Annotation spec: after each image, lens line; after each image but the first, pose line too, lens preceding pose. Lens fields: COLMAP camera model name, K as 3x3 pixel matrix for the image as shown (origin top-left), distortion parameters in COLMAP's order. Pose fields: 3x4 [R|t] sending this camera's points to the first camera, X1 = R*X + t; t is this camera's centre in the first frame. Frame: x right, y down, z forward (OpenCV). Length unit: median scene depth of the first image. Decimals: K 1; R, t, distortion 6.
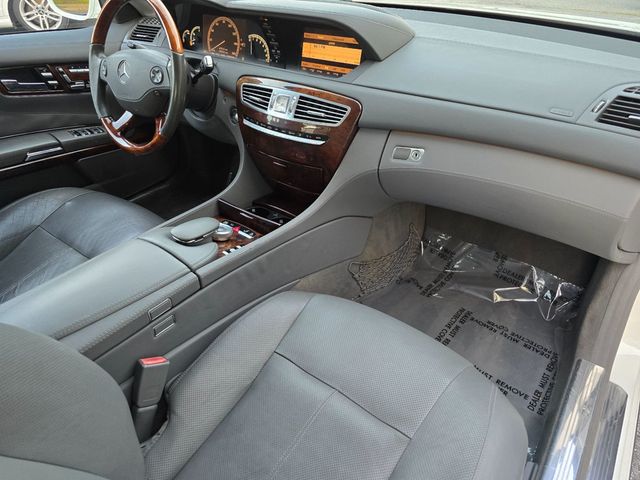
lens RADIAL K [[439.2, 0, 323.4], [0, 439.2, 238.9], [0, 0, 1]] dist [0.029881, -0.031881]
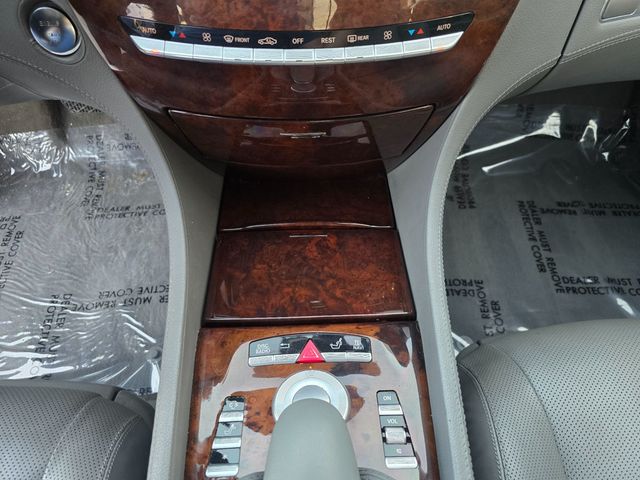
lens RADIAL K [[439.2, 0, 326.1], [0, 439.2, 237.2], [0, 0, 1]] dist [0.029881, -0.031881]
pose [[0.782111, -0.505520, 0.364352, -0.250599], [0.341347, 0.836736, 0.428200, -0.236184], [-0.521330, -0.210529, 0.826978, 0.639952]]
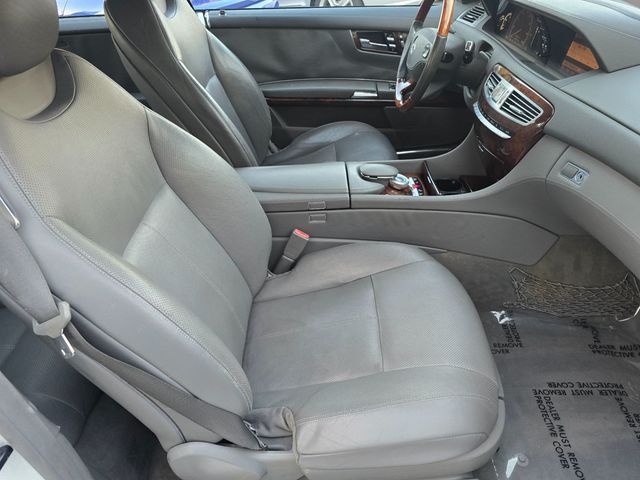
lens RADIAL K [[439.2, 0, 326.2], [0, 439.2, 242.0], [0, 0, 1]] dist [0.029881, -0.031881]
pose [[0.614203, 0.438948, -0.655804, 0.459000], [-0.402009, 0.889152, 0.218627, -0.046708], [0.679075, 0.129358, 0.722581, -0.015907]]
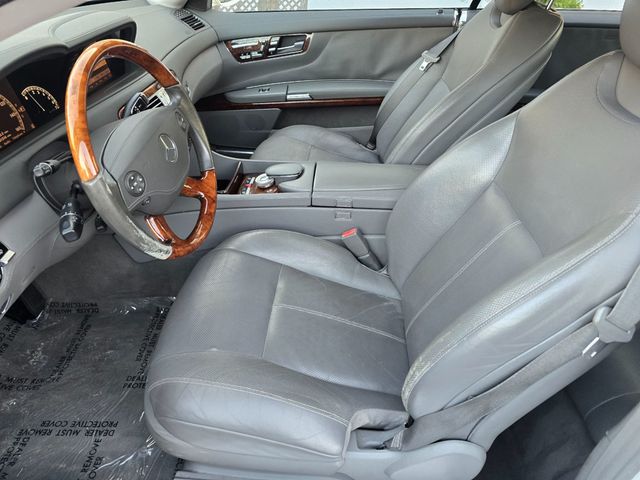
lens RADIAL K [[439.2, 0, 317.7], [0, 439.2, 238.5], [0, 0, 1]] dist [0.029881, -0.031881]
pose [[-0.548757, -0.488988, 0.678053, -1.126130], [0.451182, 0.509581, 0.732640, -0.704099], [-0.703776, 0.707967, -0.059013, 0.941868]]
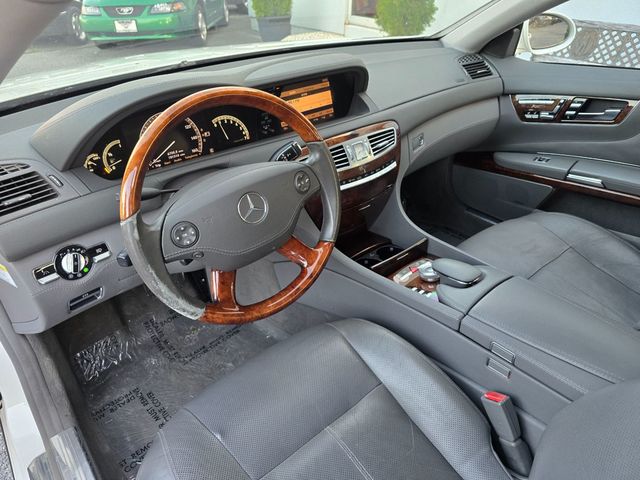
lens RADIAL K [[439.2, 0, 317.0], [0, 439.2, 238.8], [0, 0, 1]] dist [0.029881, -0.031881]
pose [[0.229339, -0.513105, 0.827120, -0.967361], [0.566645, 0.761306, 0.315161, -0.478007], [-0.791402, 0.396405, 0.465345, 0.611333]]
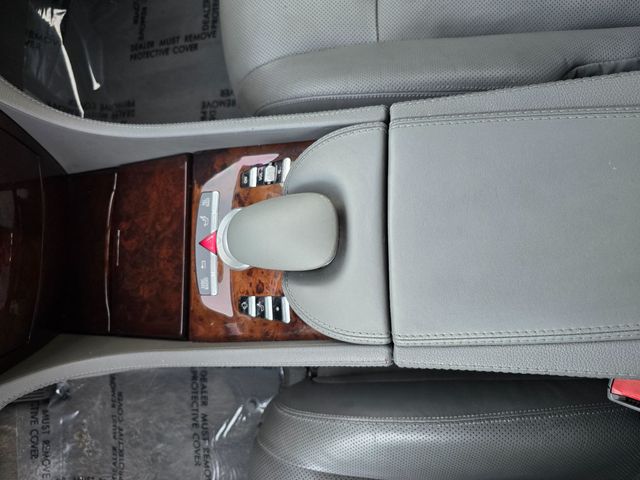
lens RADIAL K [[439.2, 0, 316.6], [0, 439.2, 240.4], [0, 0, 1]] dist [0.029881, -0.031881]
pose [[-0.556970, -0.782853, 0.277354, -0.343026], [0.712014, -0.278154, 0.644722, -0.207472], [-0.427576, 0.556571, 0.712326, 0.583227]]
